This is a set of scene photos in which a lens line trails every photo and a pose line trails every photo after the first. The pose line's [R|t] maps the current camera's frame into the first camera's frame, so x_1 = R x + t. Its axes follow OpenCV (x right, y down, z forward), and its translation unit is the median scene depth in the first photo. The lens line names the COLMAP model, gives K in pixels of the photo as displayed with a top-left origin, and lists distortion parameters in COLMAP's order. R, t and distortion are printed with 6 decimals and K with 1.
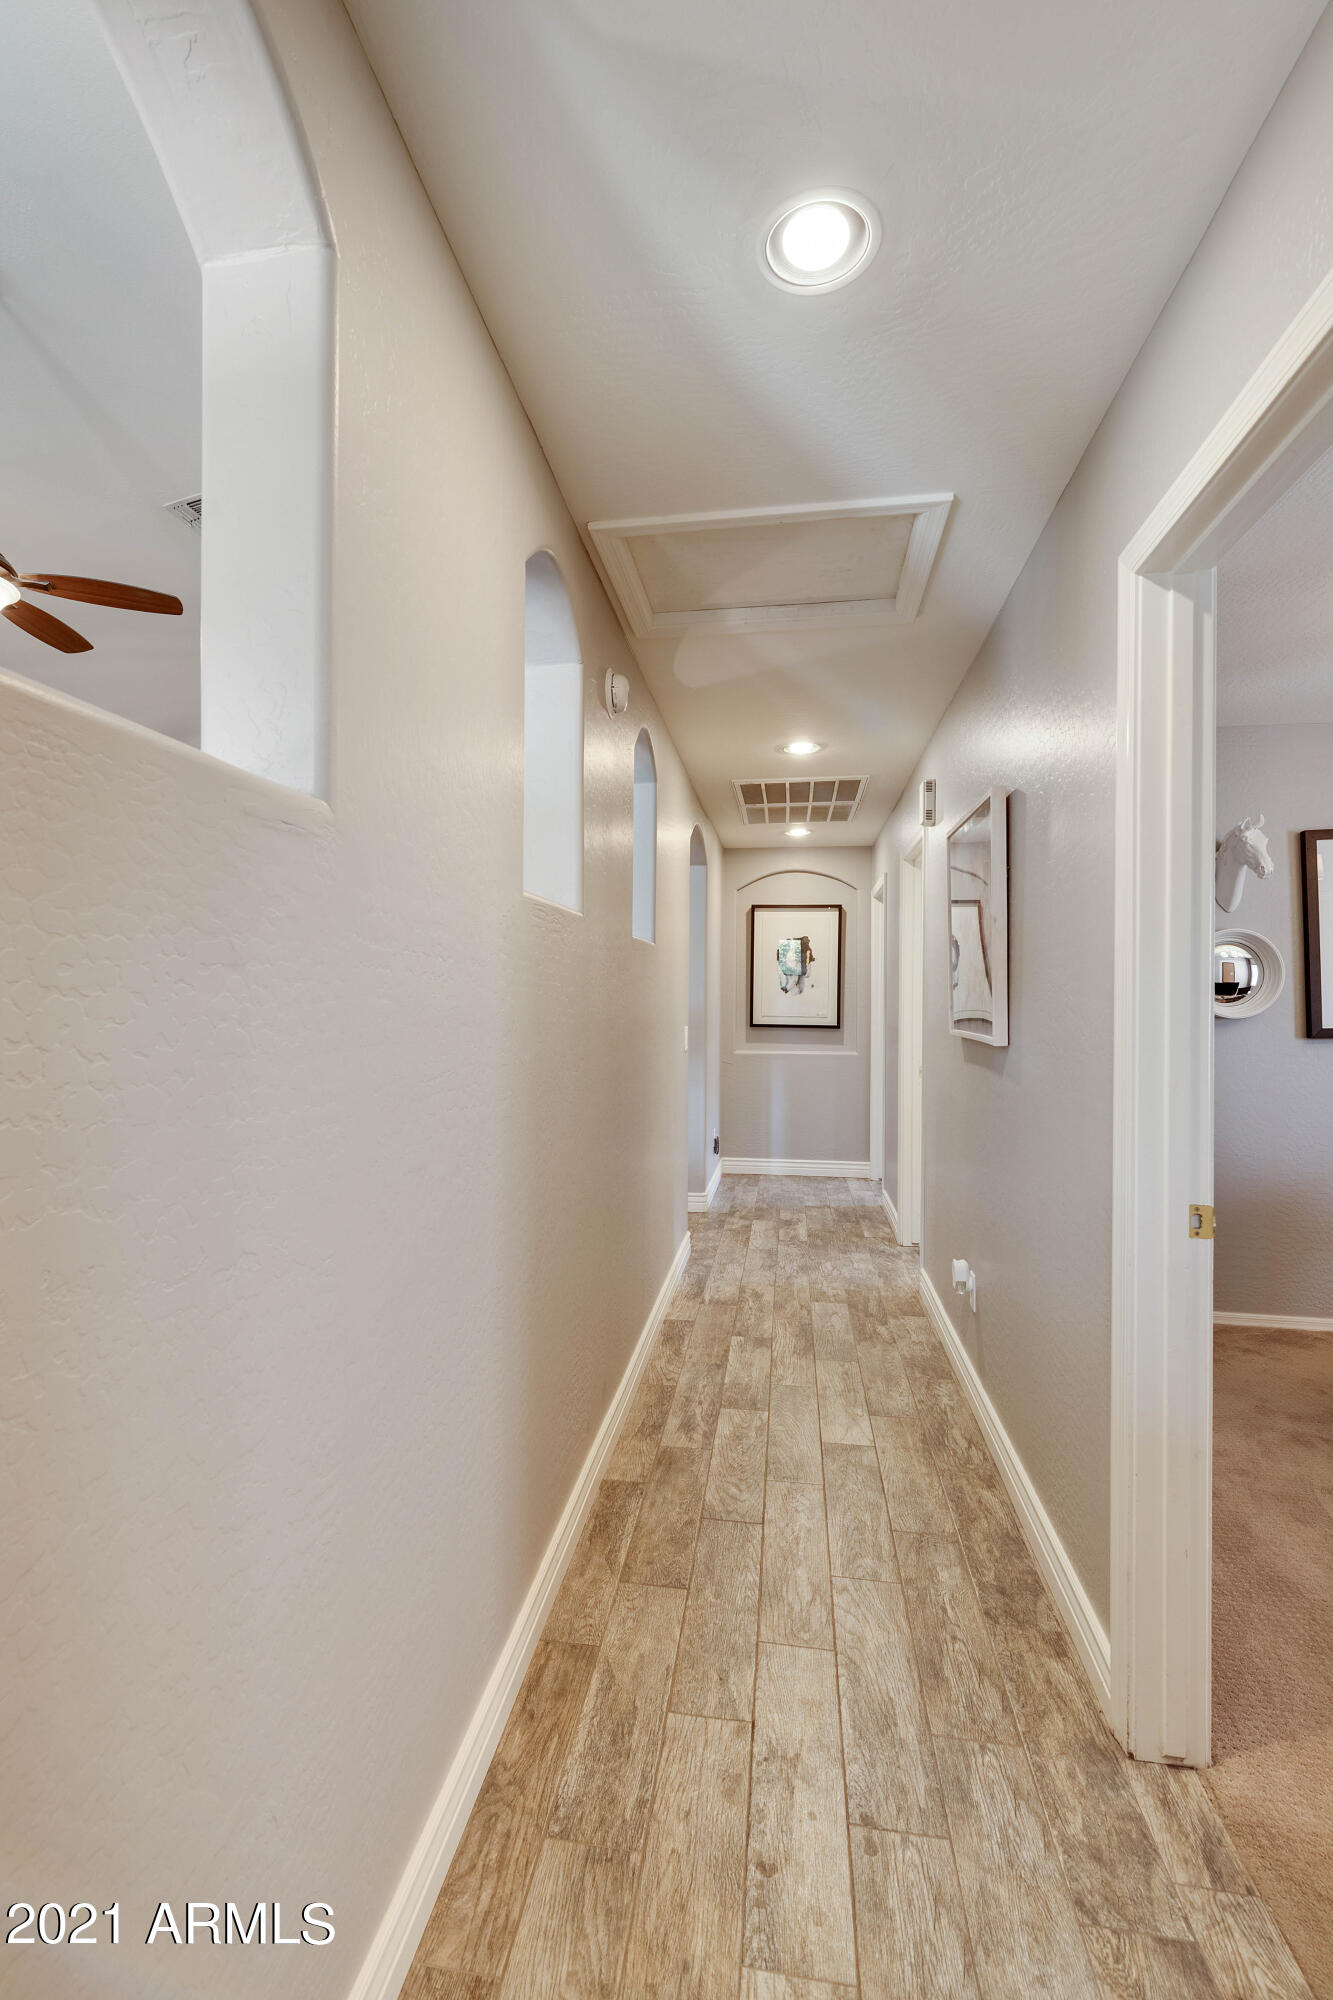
lens RADIAL K [[866.8, 0, 666.7], [0, 866.8, 995.3], [0, 0, 1]] dist [0.004393, 0.000875]
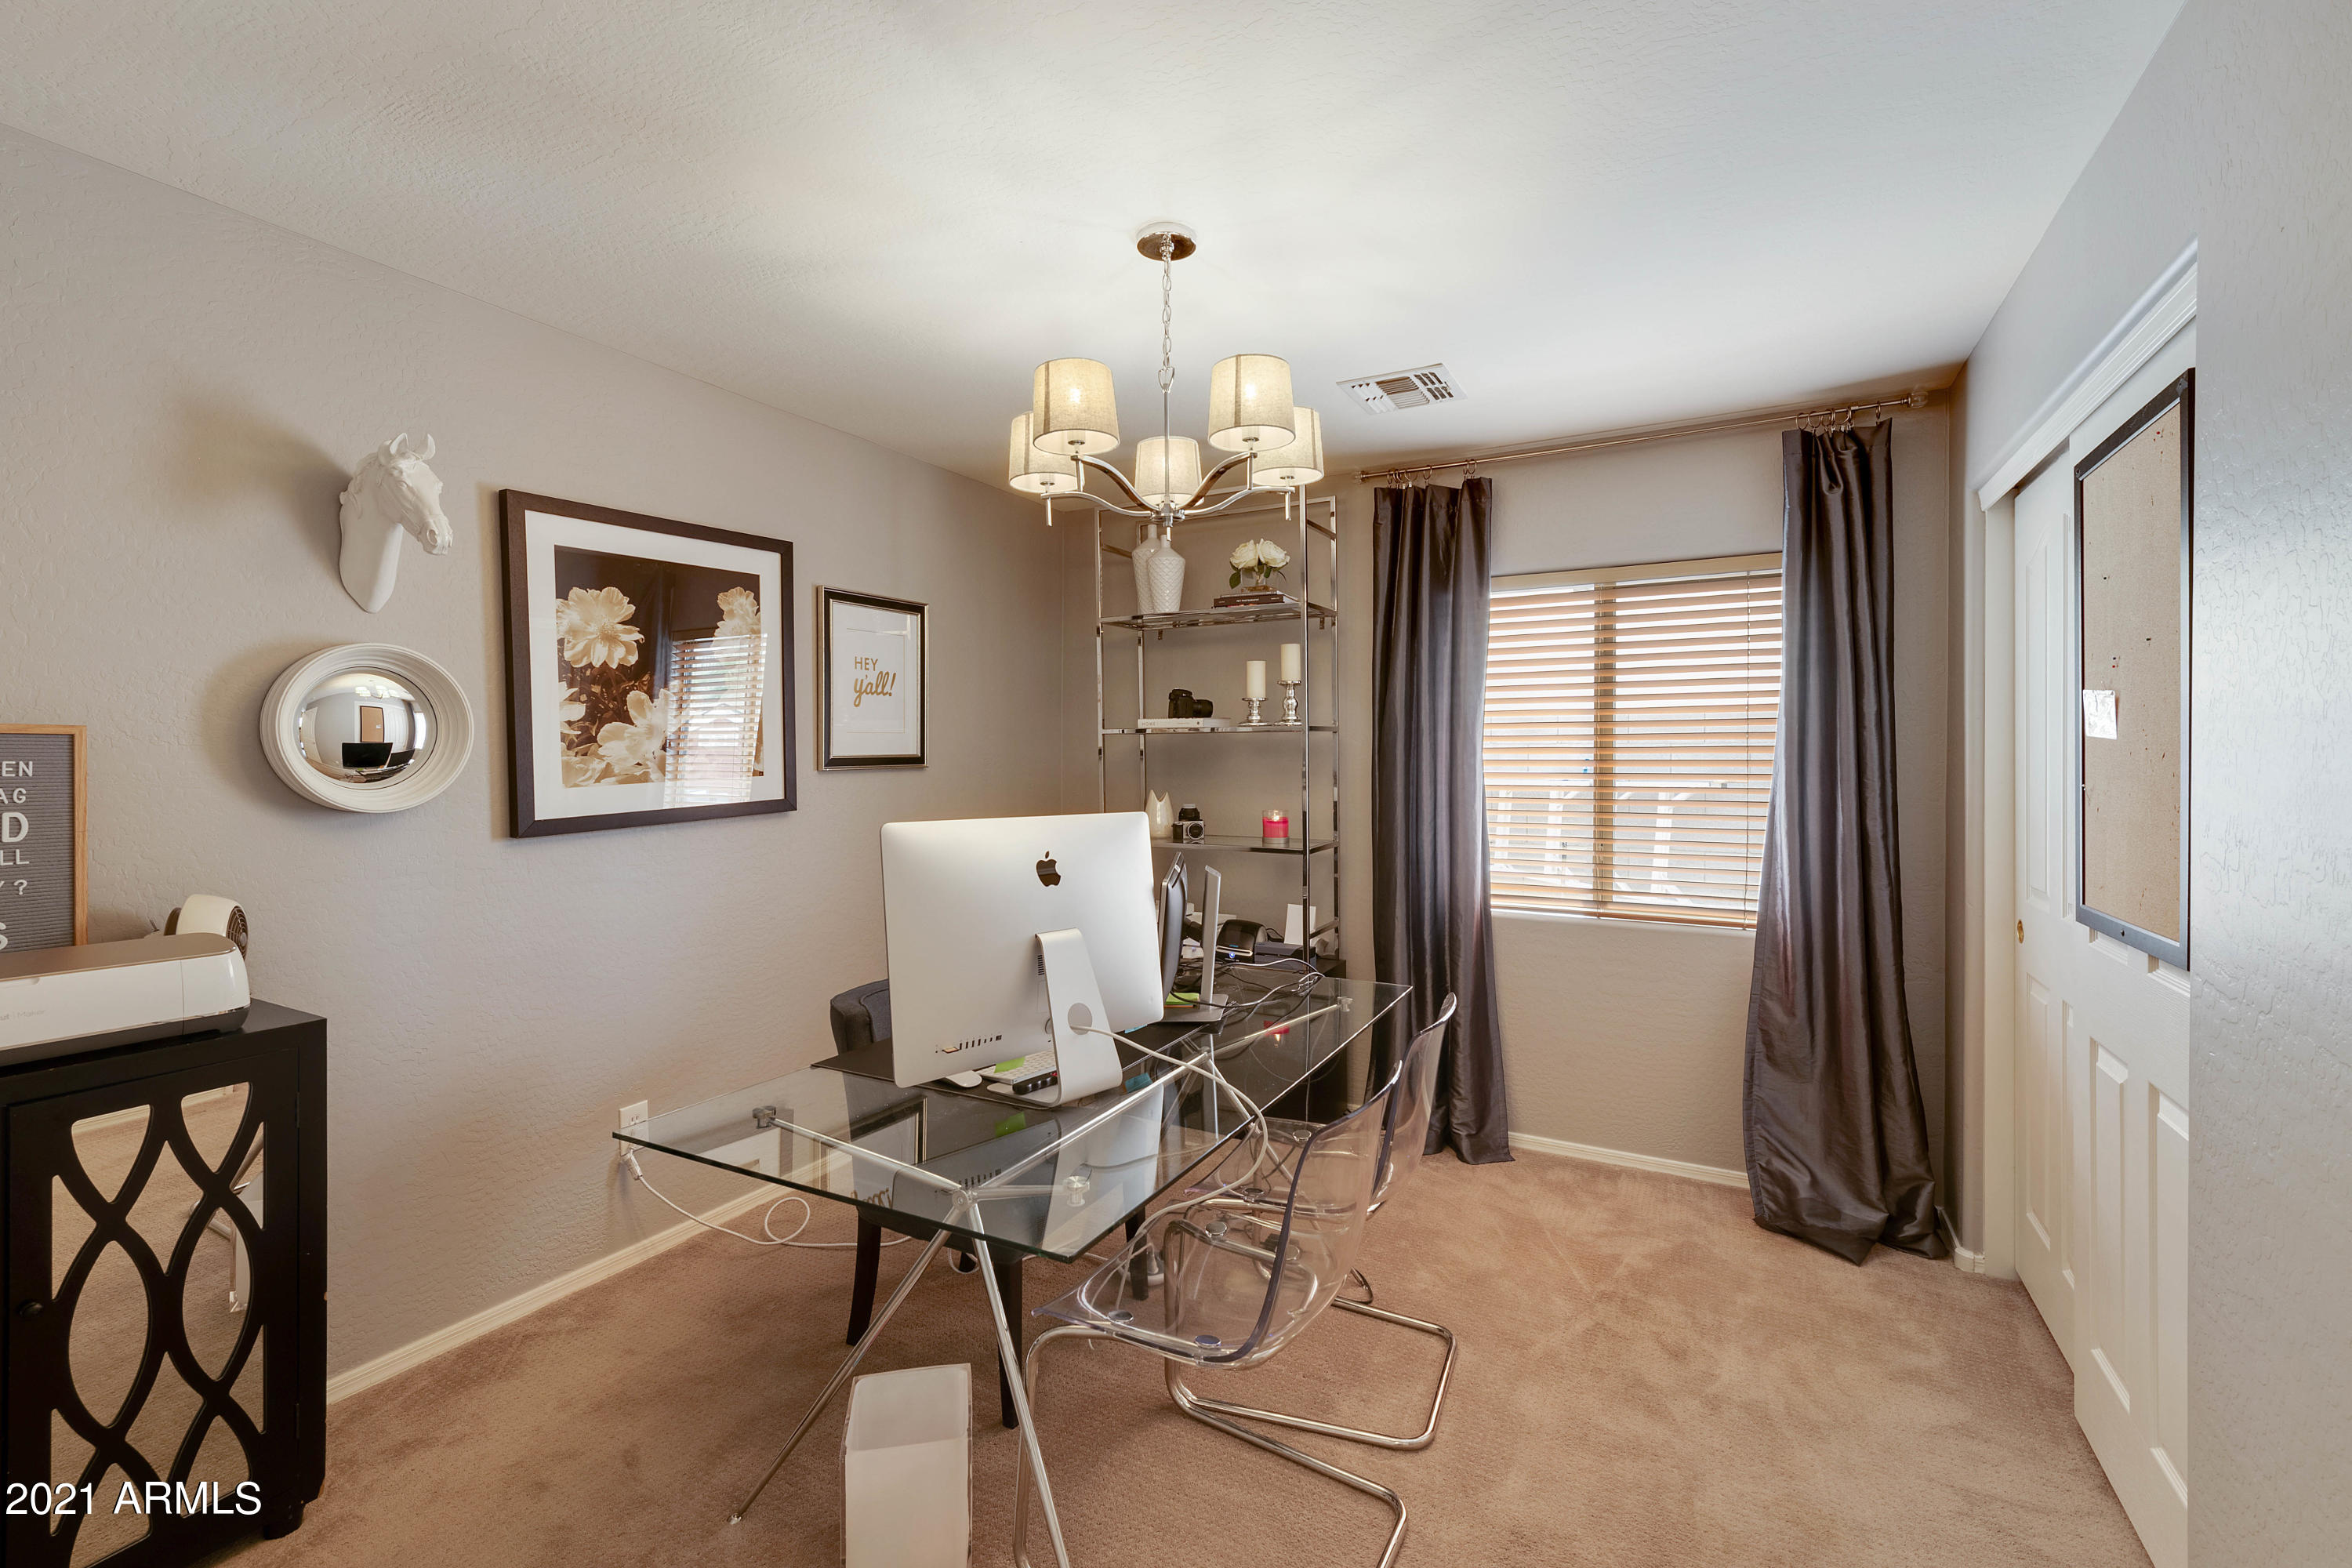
lens RADIAL K [[1019.4, 0, 1174.8], [0, 1019.4, 772.2], [0, 0, 1]] dist [0.004393, 0.000875]
pose [[0.348041, -0.004178, 0.937470, 0.231811], [0.001195, 0.999991, 0.004013, 0.001448], [-0.937479, -0.000276, 0.348043, 0.320126]]
